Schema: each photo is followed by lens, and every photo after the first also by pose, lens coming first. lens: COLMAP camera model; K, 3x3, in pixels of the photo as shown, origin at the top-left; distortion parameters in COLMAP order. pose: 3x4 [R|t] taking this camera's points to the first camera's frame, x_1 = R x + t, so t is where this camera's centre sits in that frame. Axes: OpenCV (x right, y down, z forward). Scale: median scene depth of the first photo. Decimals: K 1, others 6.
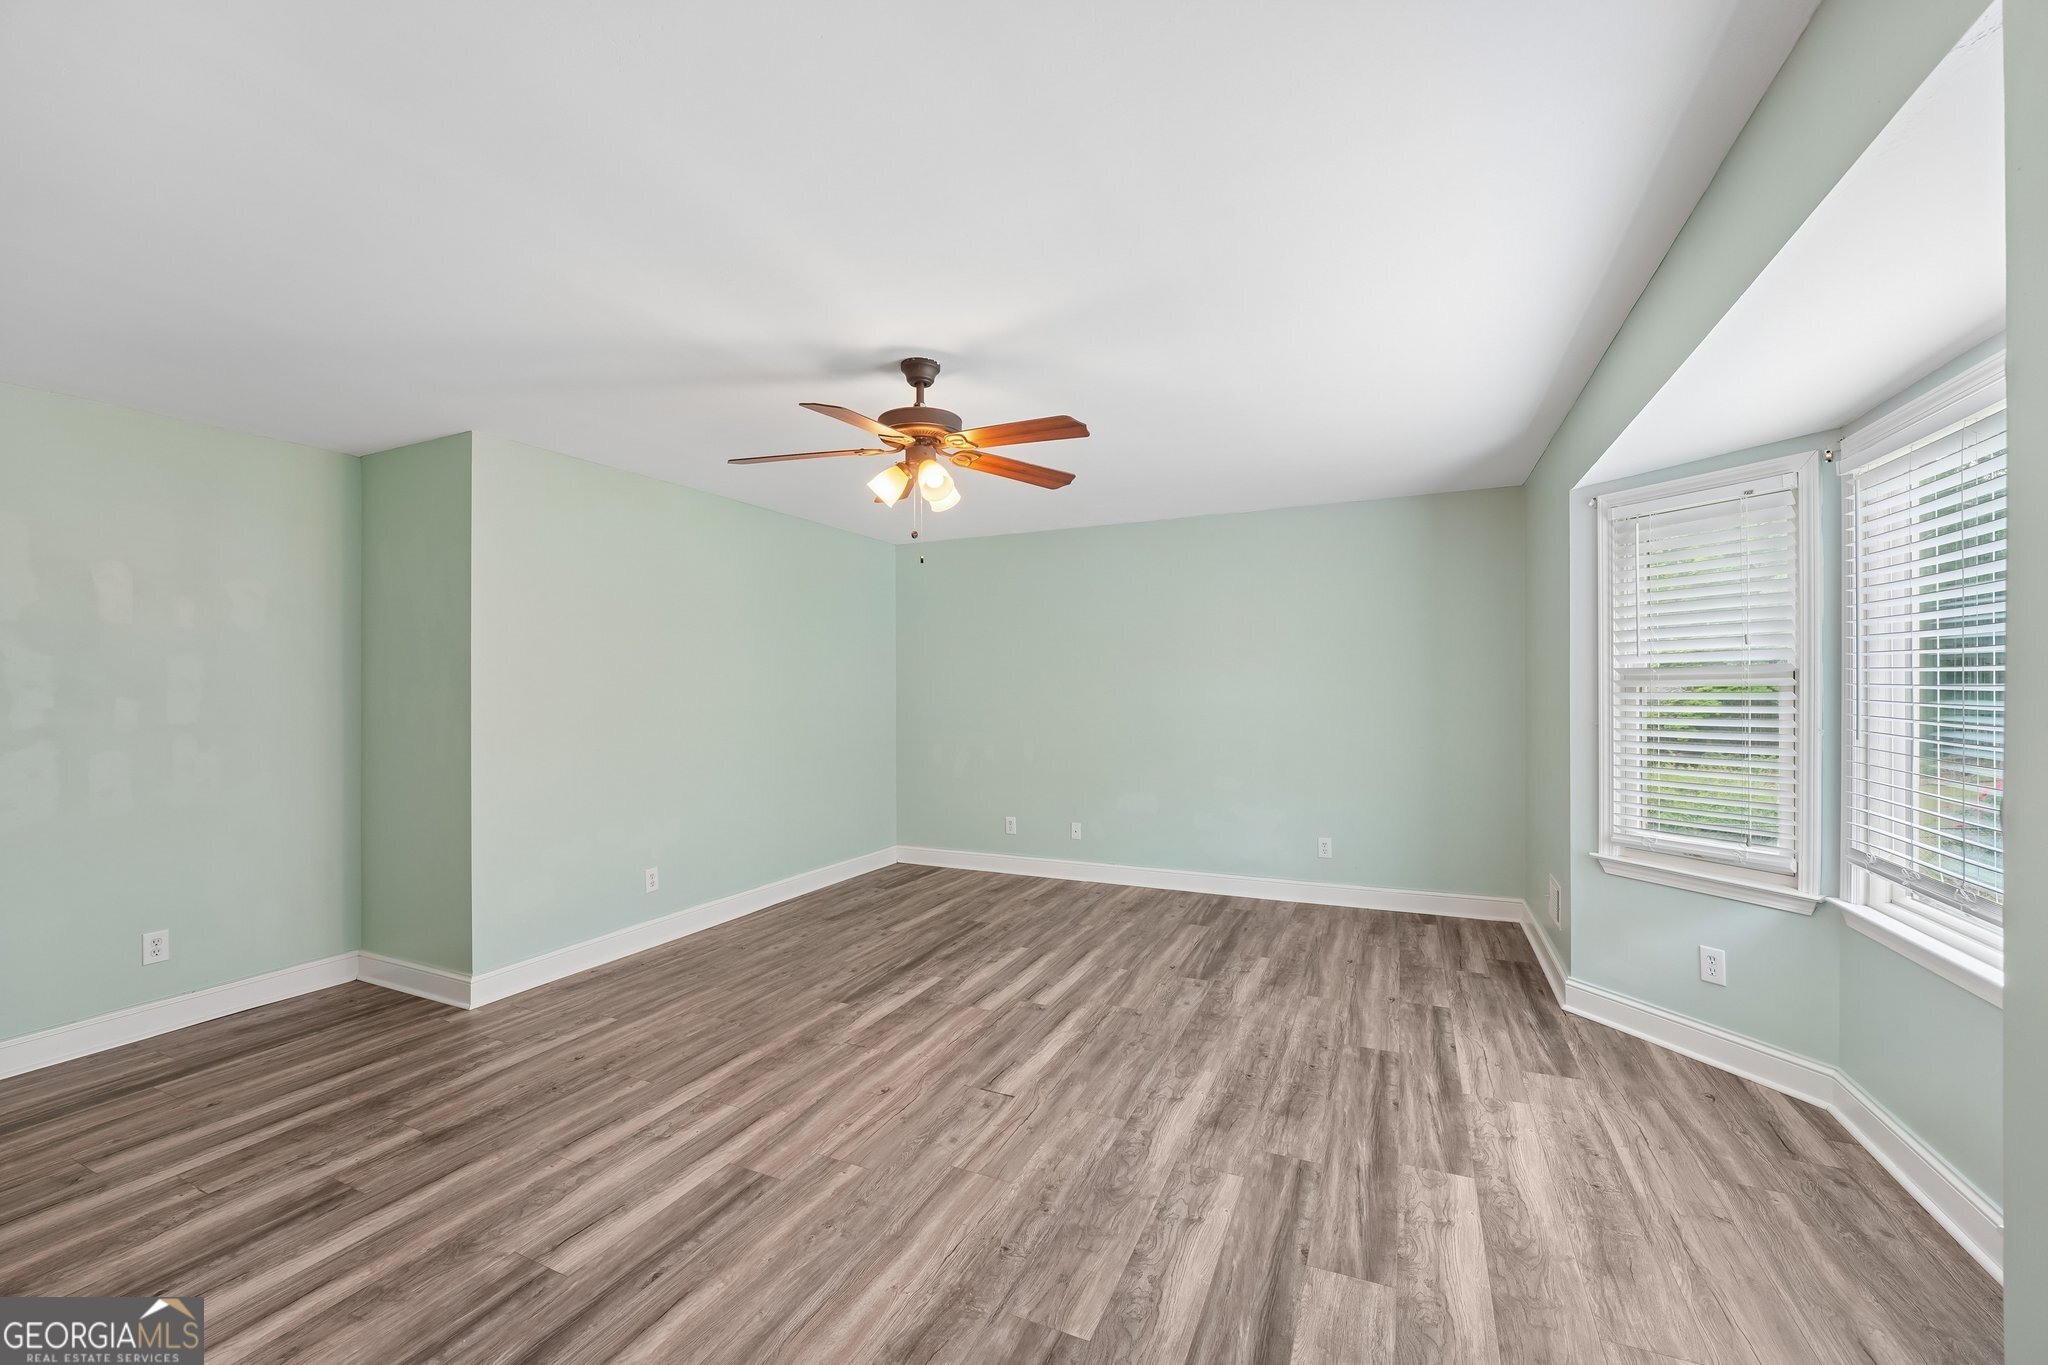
lens RADIAL K [[839.9, 0, 1010.8], [0, 839.9, 687.8], [0, 0, 1]] dist [-0.021155, -0.000037]
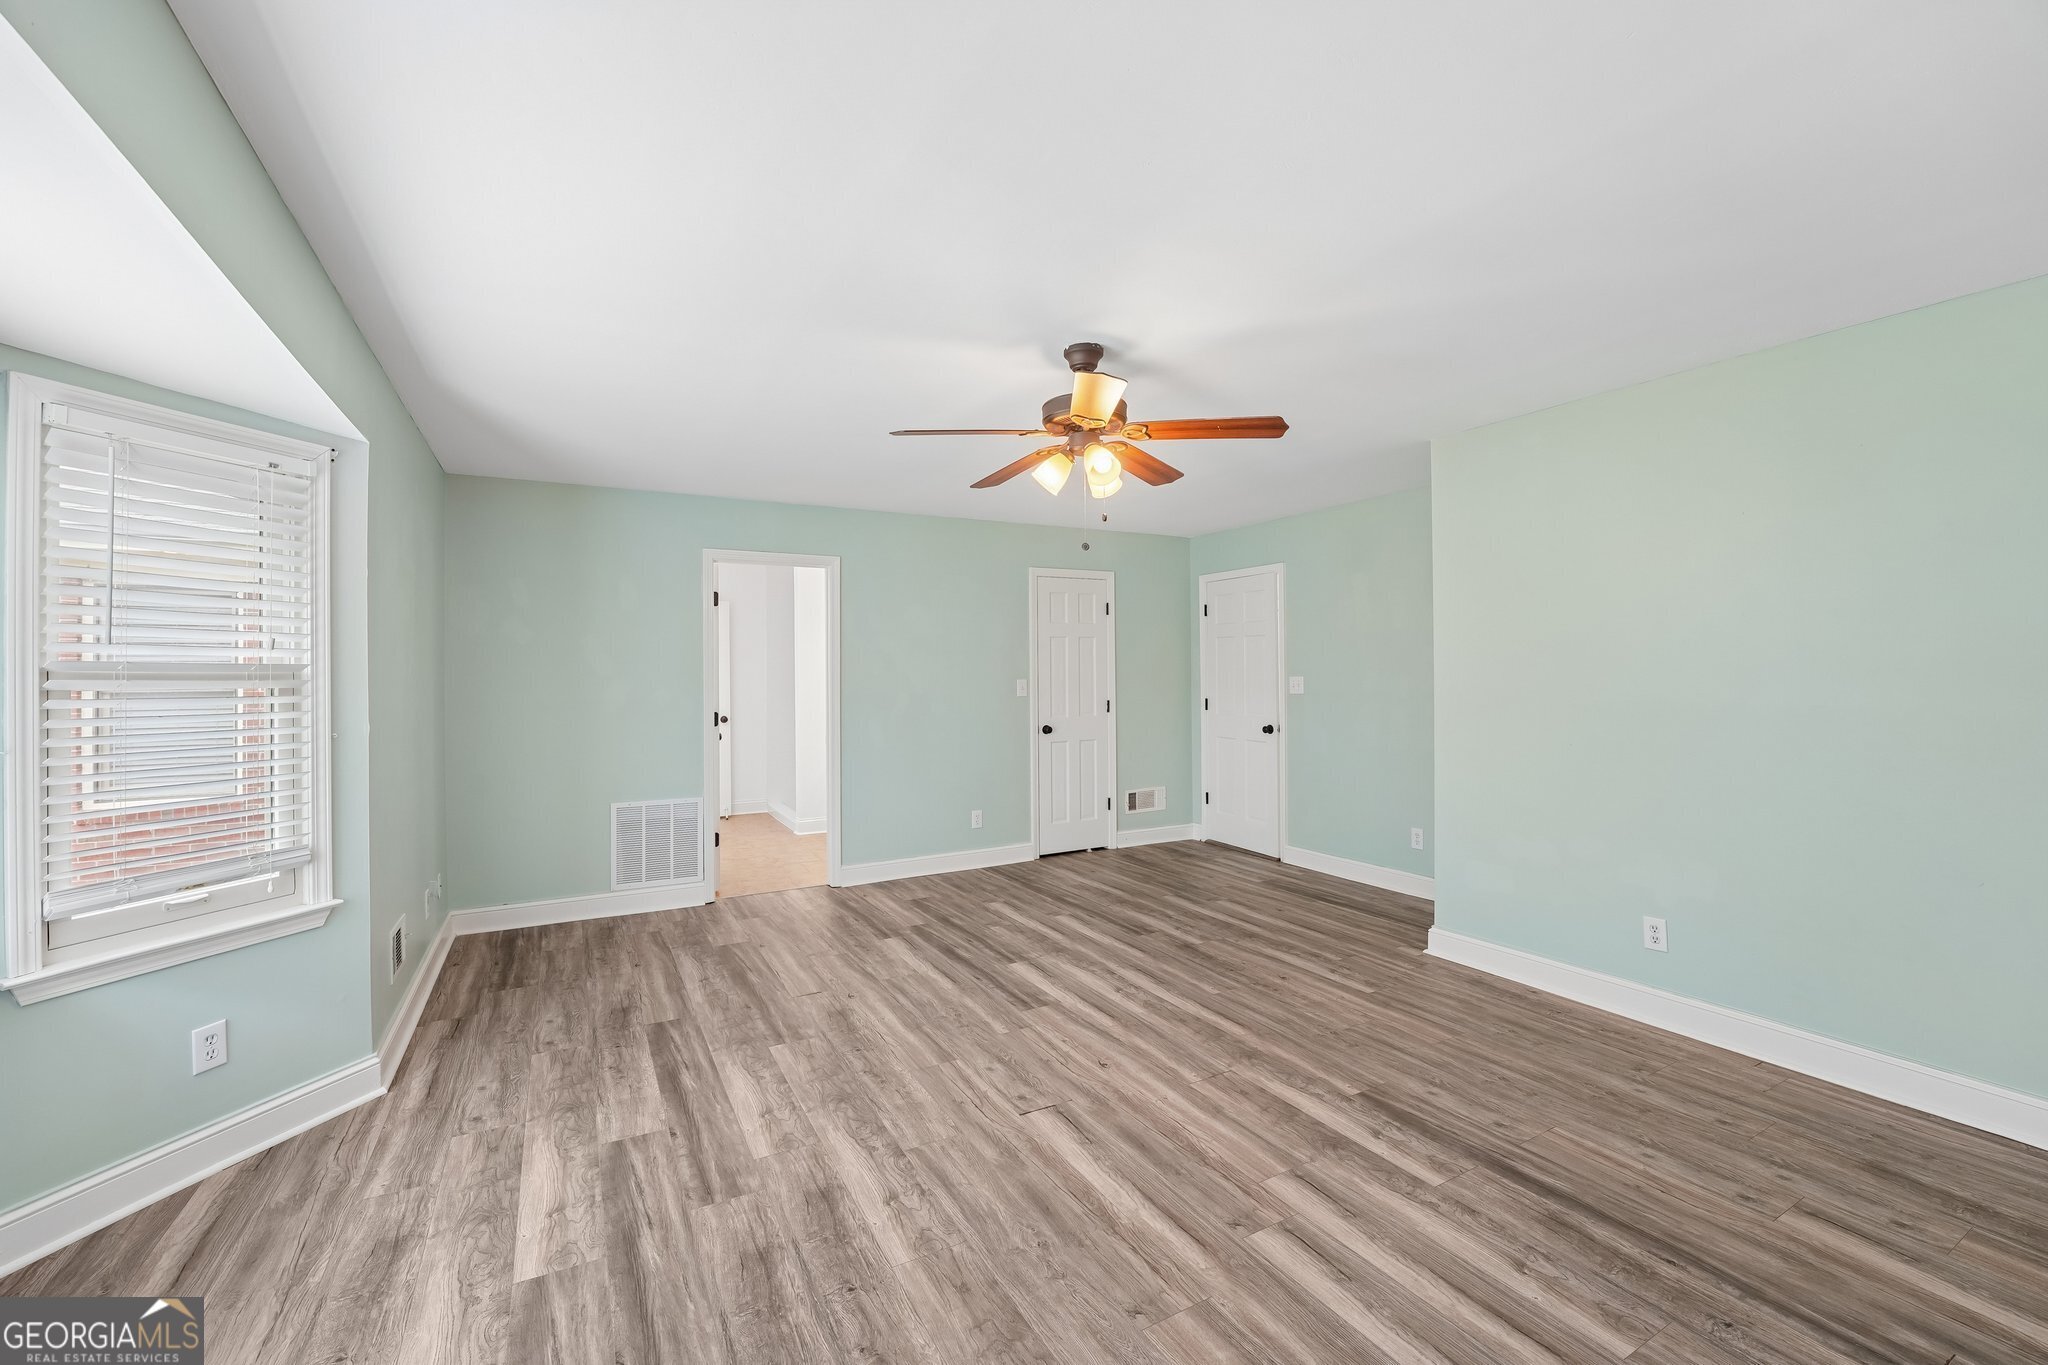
lens RADIAL K [[839.9, 0, 1010.8], [0, 839.9, 687.8], [0, 0, 1]] dist [-0.021155, -0.000037]
pose [[-0.600312, 0.025308, -0.799365, 0.801859], [0.009832, 0.999657, 0.024265, -0.009720], [0.799705, 0.006708, -0.600356, 1.672032]]
